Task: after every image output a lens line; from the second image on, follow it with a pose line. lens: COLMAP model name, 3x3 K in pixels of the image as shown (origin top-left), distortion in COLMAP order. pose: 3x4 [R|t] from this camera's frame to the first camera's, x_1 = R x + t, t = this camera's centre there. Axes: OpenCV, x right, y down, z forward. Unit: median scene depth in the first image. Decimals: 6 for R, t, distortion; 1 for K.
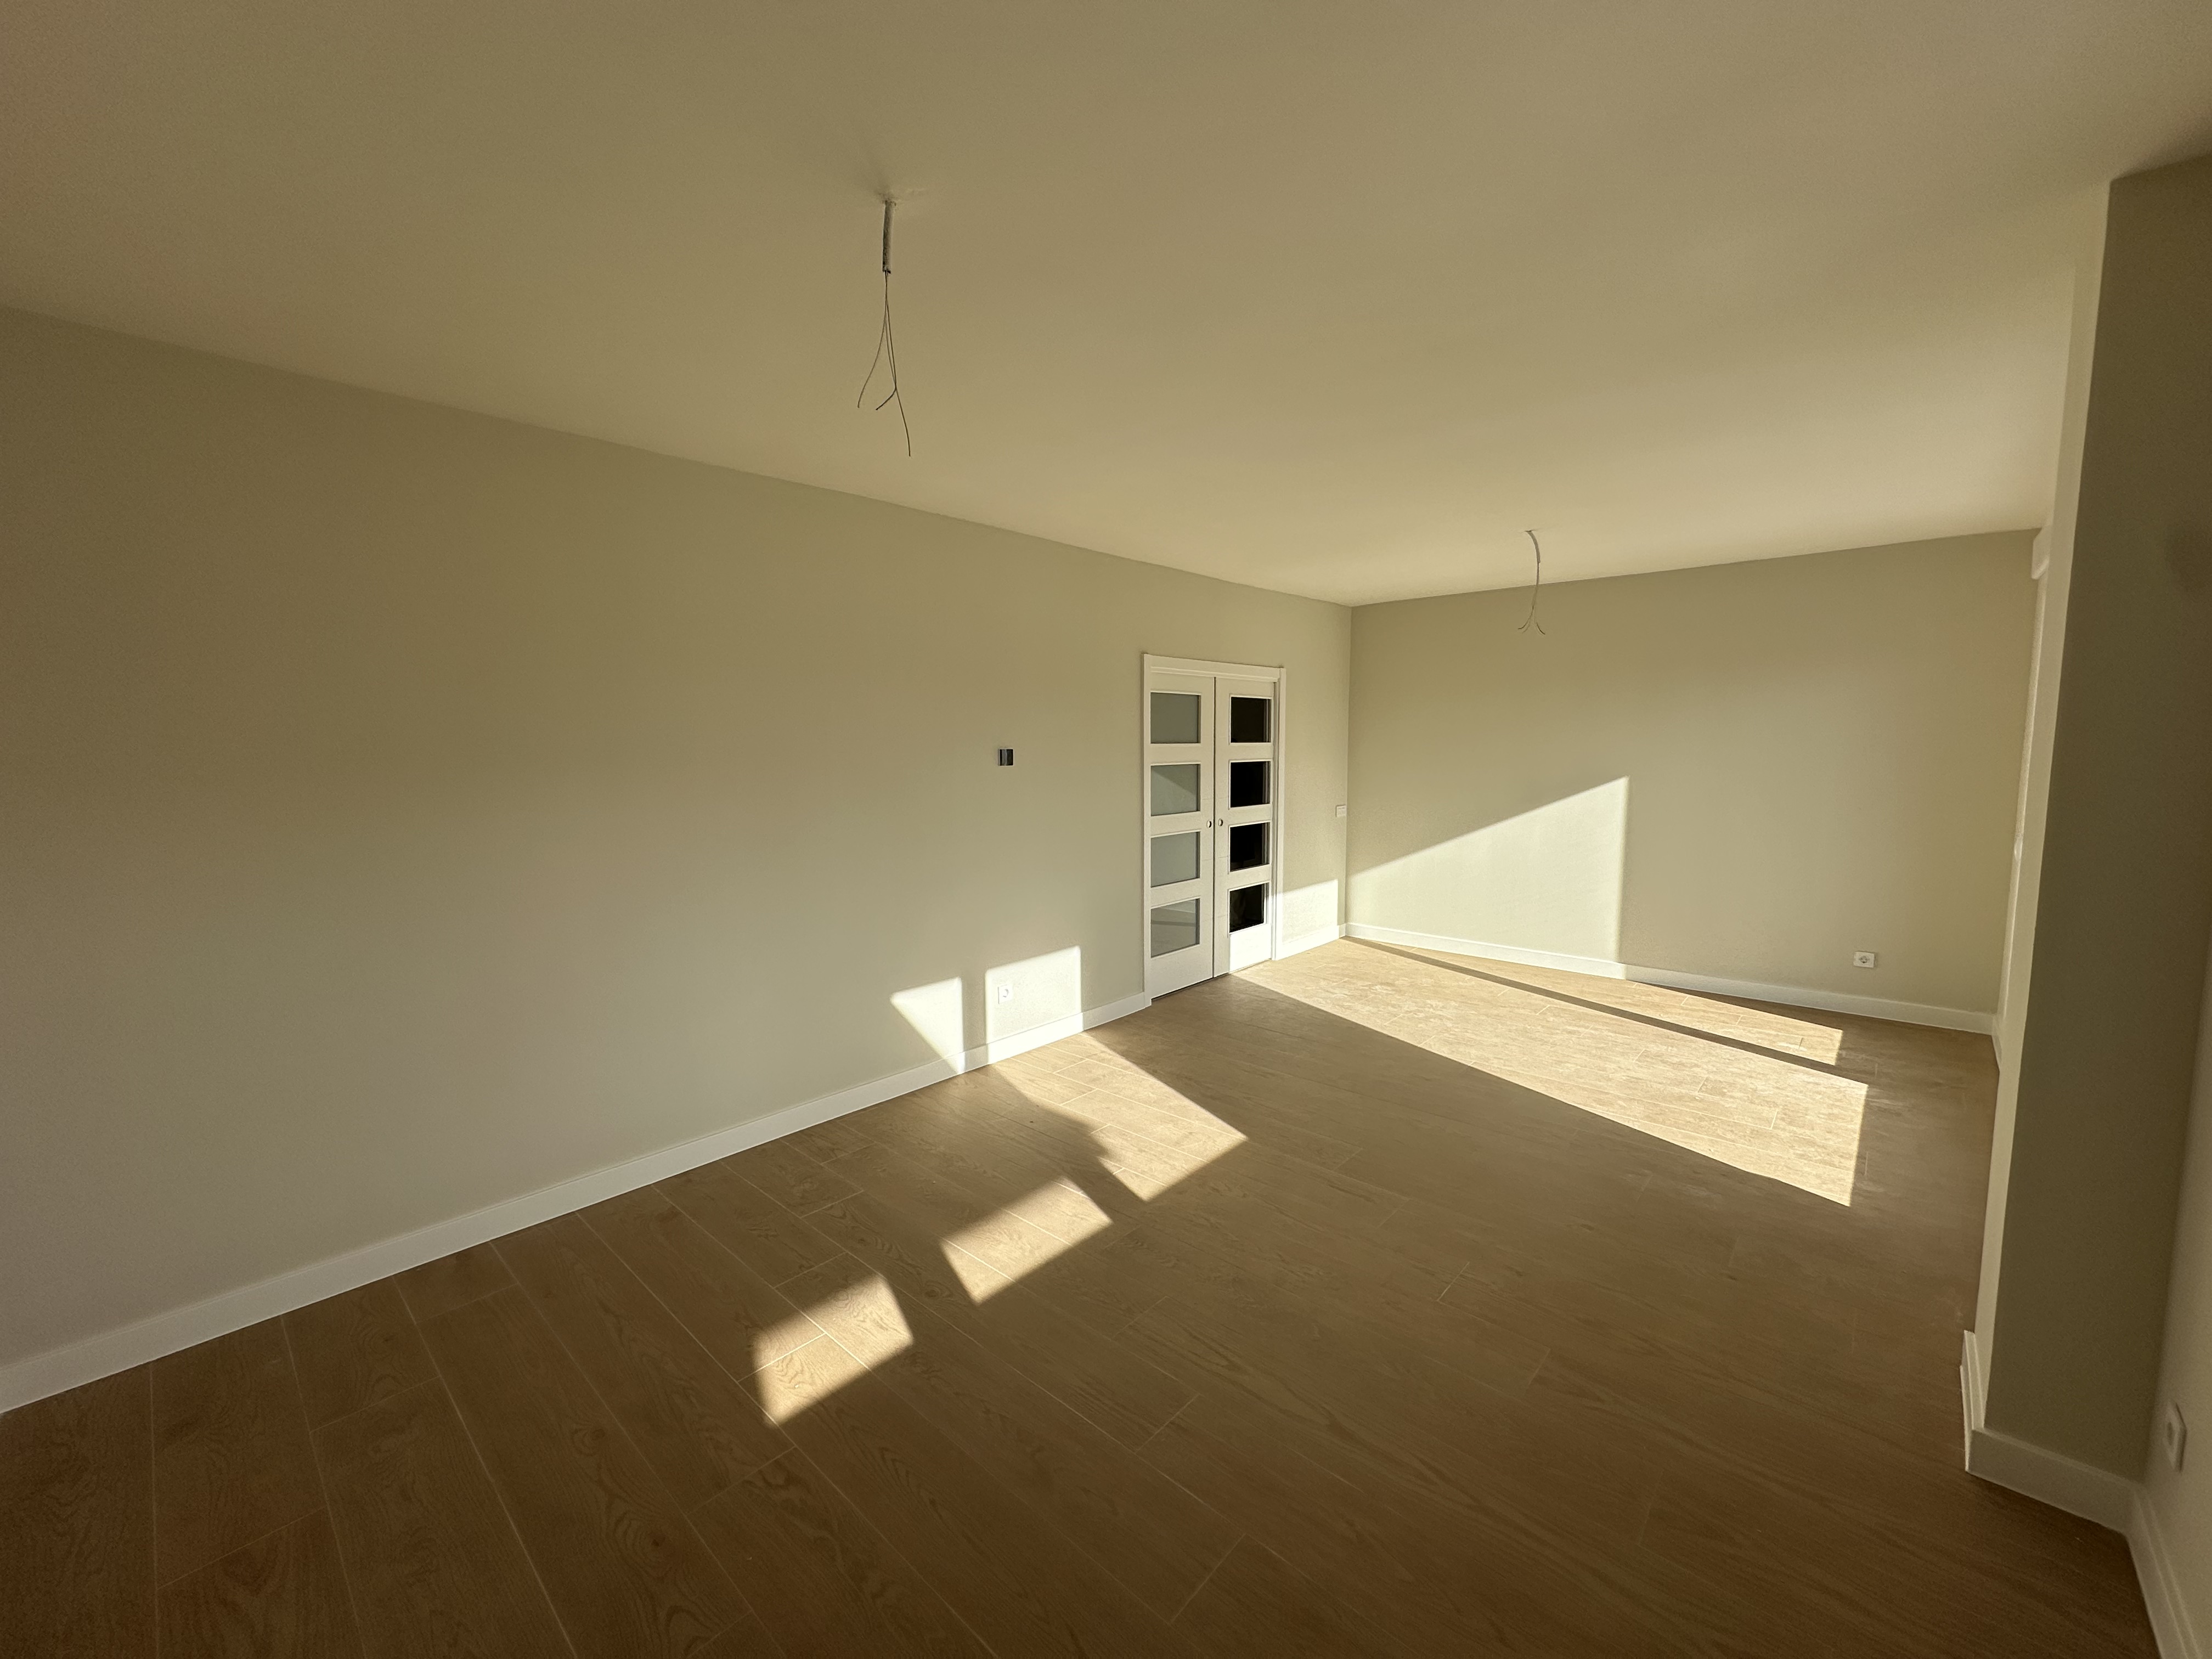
lens RADIAL K [[874.7, 0, 1110.6], [0, 874.7, 829.9], [0, 0, 1]] dist [-0.000861, 0.000174]
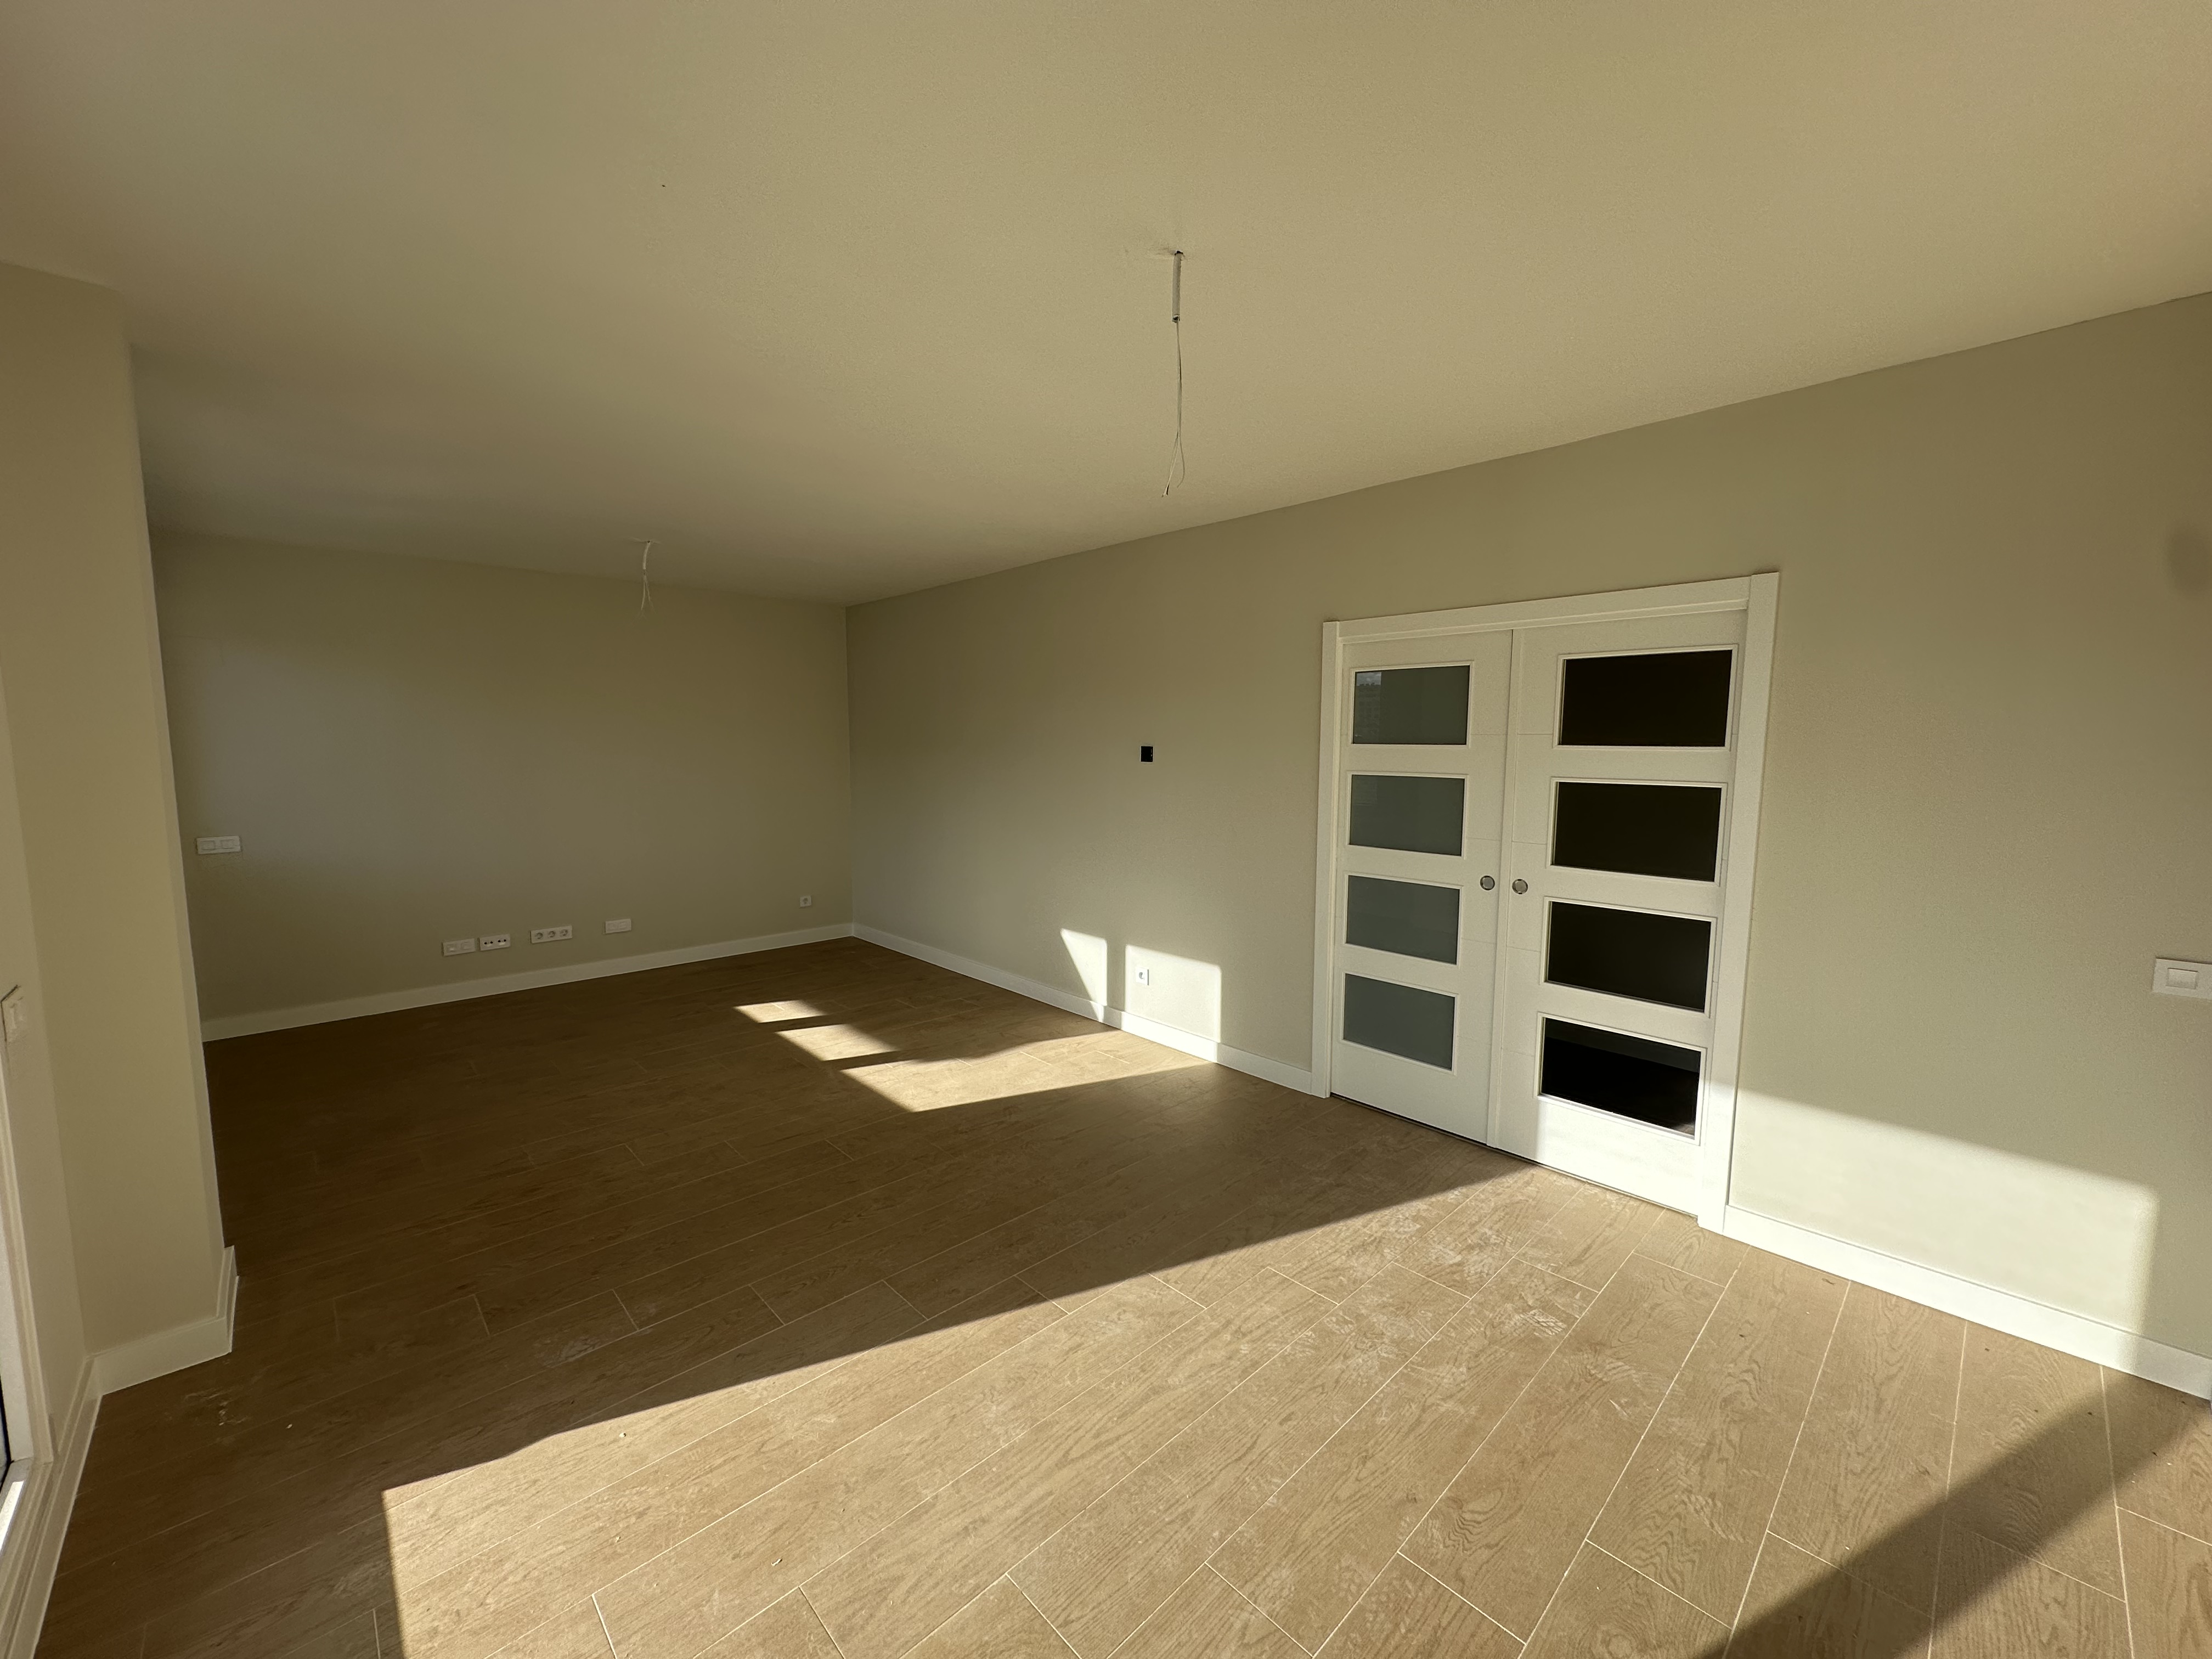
lens RADIAL K [[874.7, 0, 1104.2], [0, 874.7, 820.3], [0, 0, 1]] dist [-0.000861, 0.000174]
pose [[-0.077735, 0.099710, -0.991975, 0.915078], [-0.102221, 0.988945, 0.107416, -0.108653], [0.991720, 0.109750, -0.066683, 0.996849]]
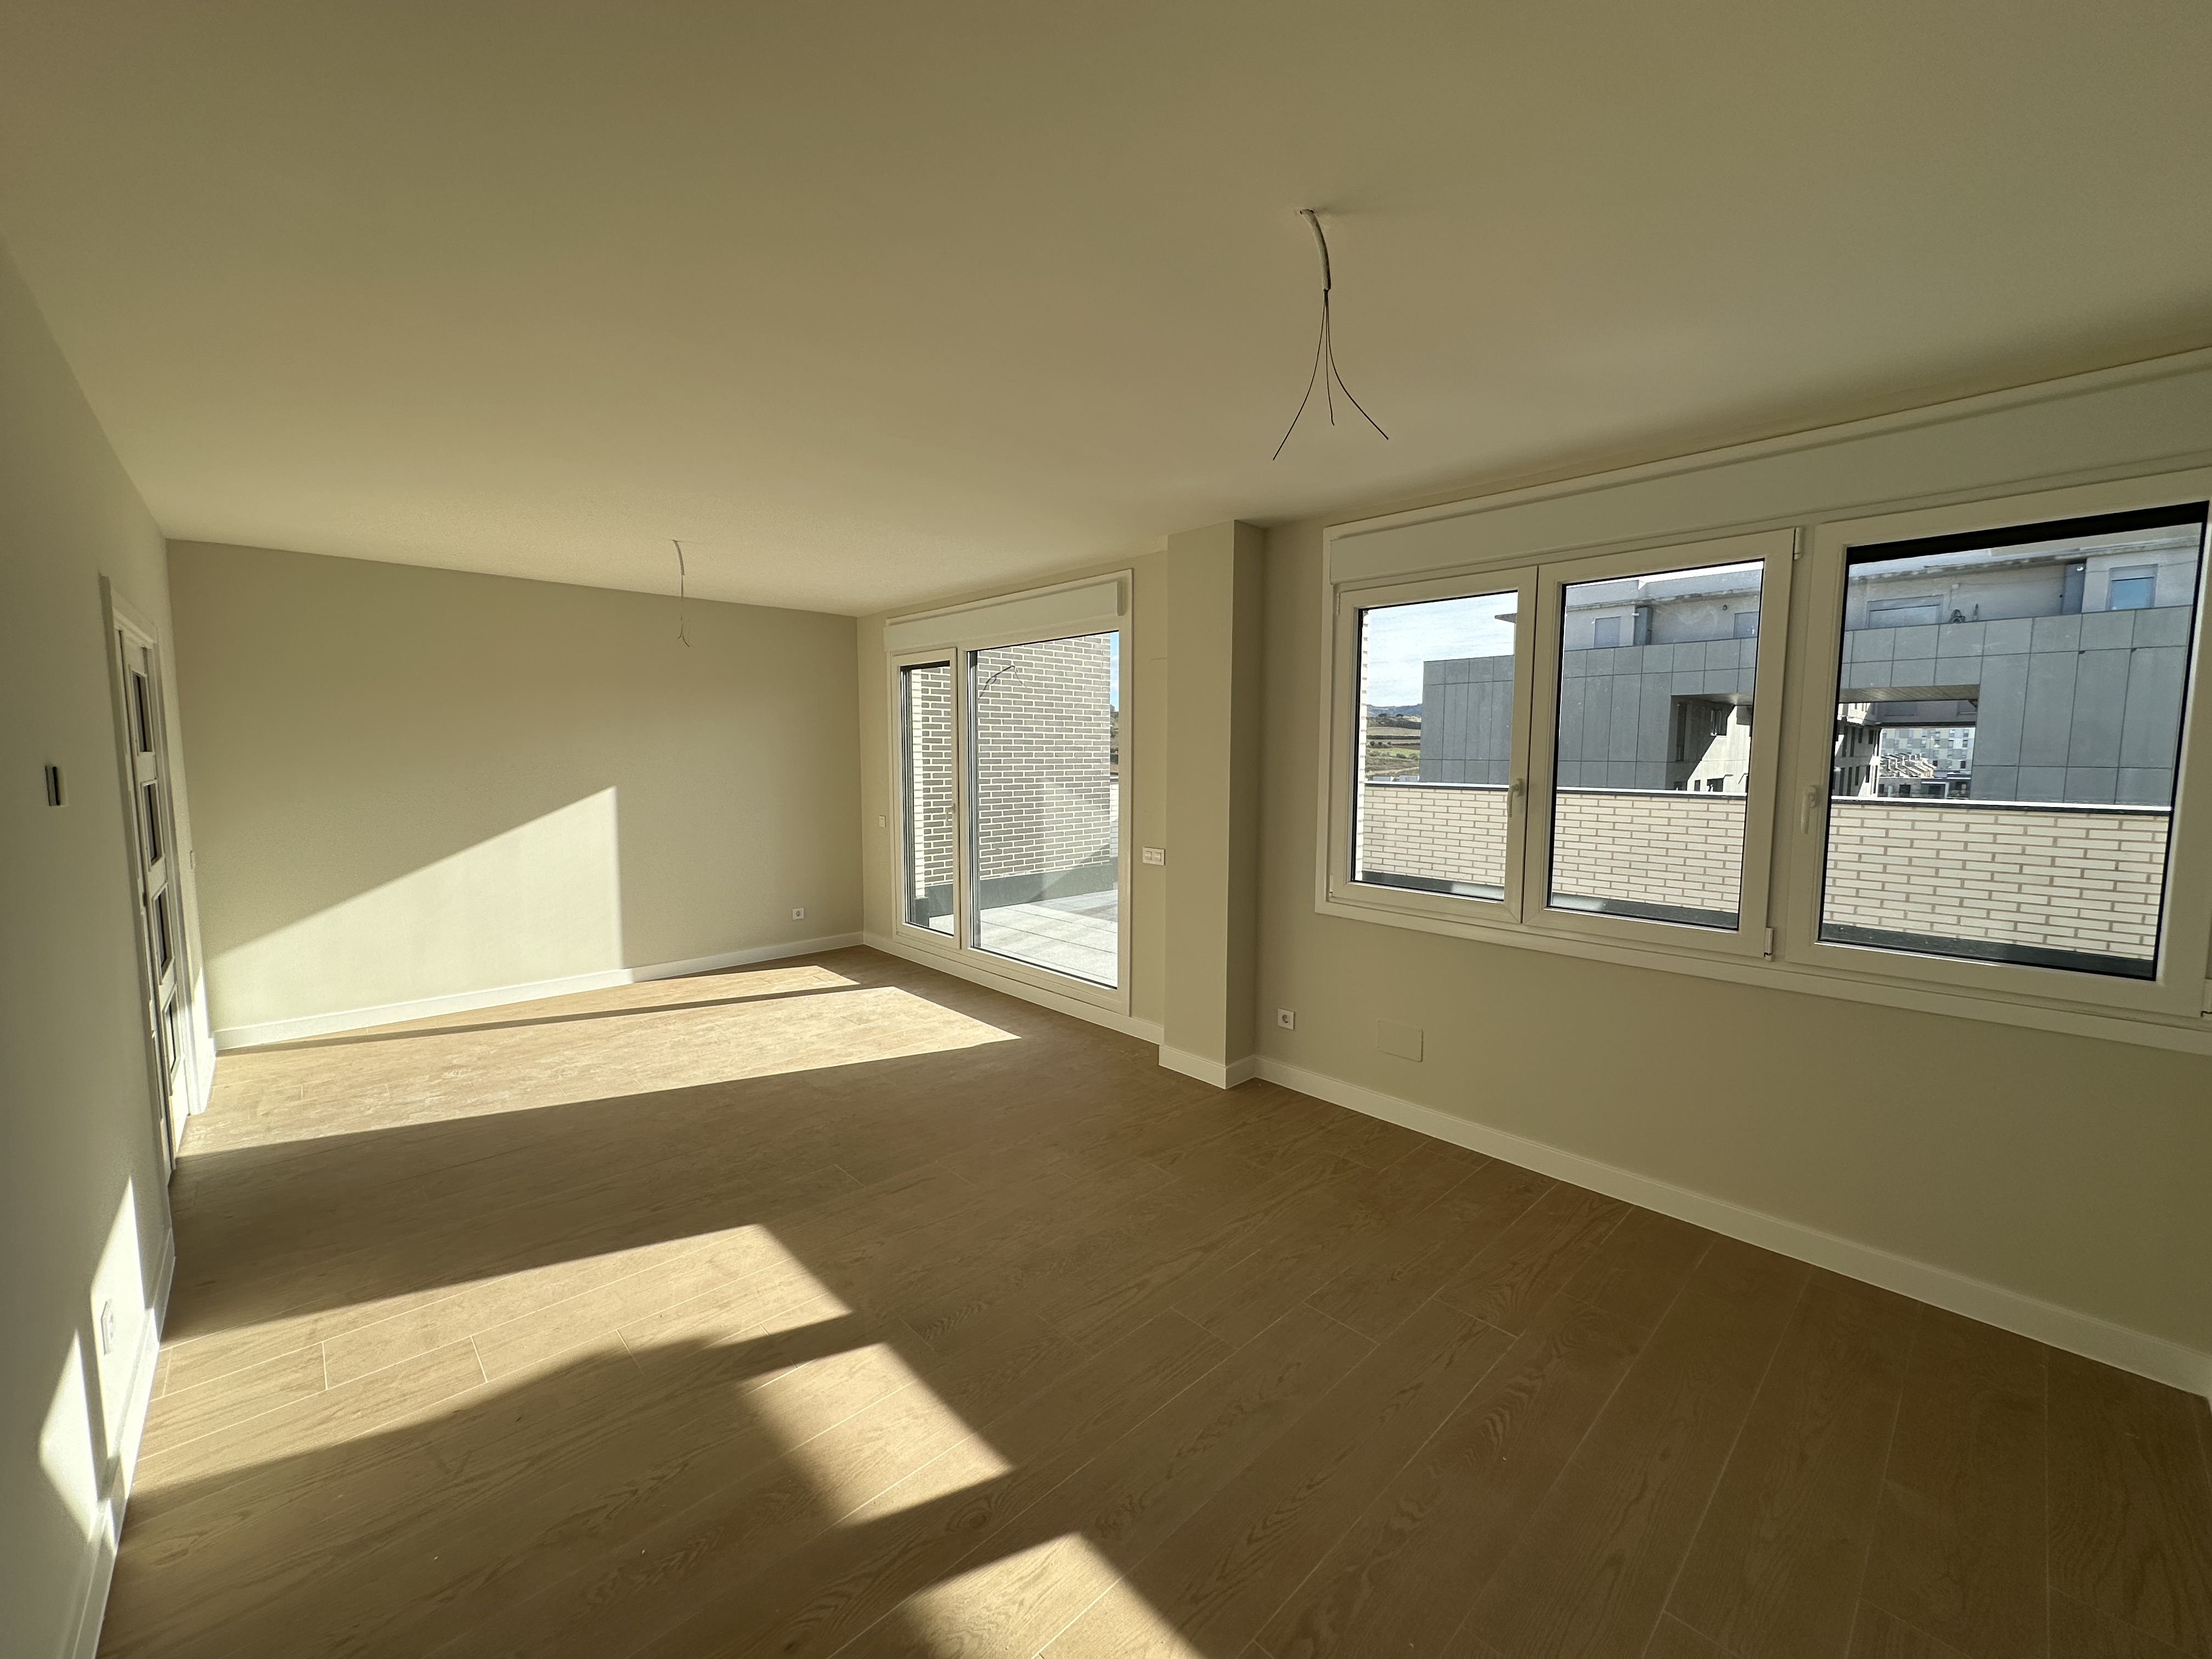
lens RADIAL K [[874.7, 0, 1103.6], [0, 874.7, 833.9], [0, 0, 1]] dist [-0.000861, 0.000174]
pose [[0.080908, -0.089426, 0.992702, -0.485755], [0.096928, 0.991952, 0.081459, -0.043410], [-0.991997, 0.089630, 0.088924, 0.444230]]
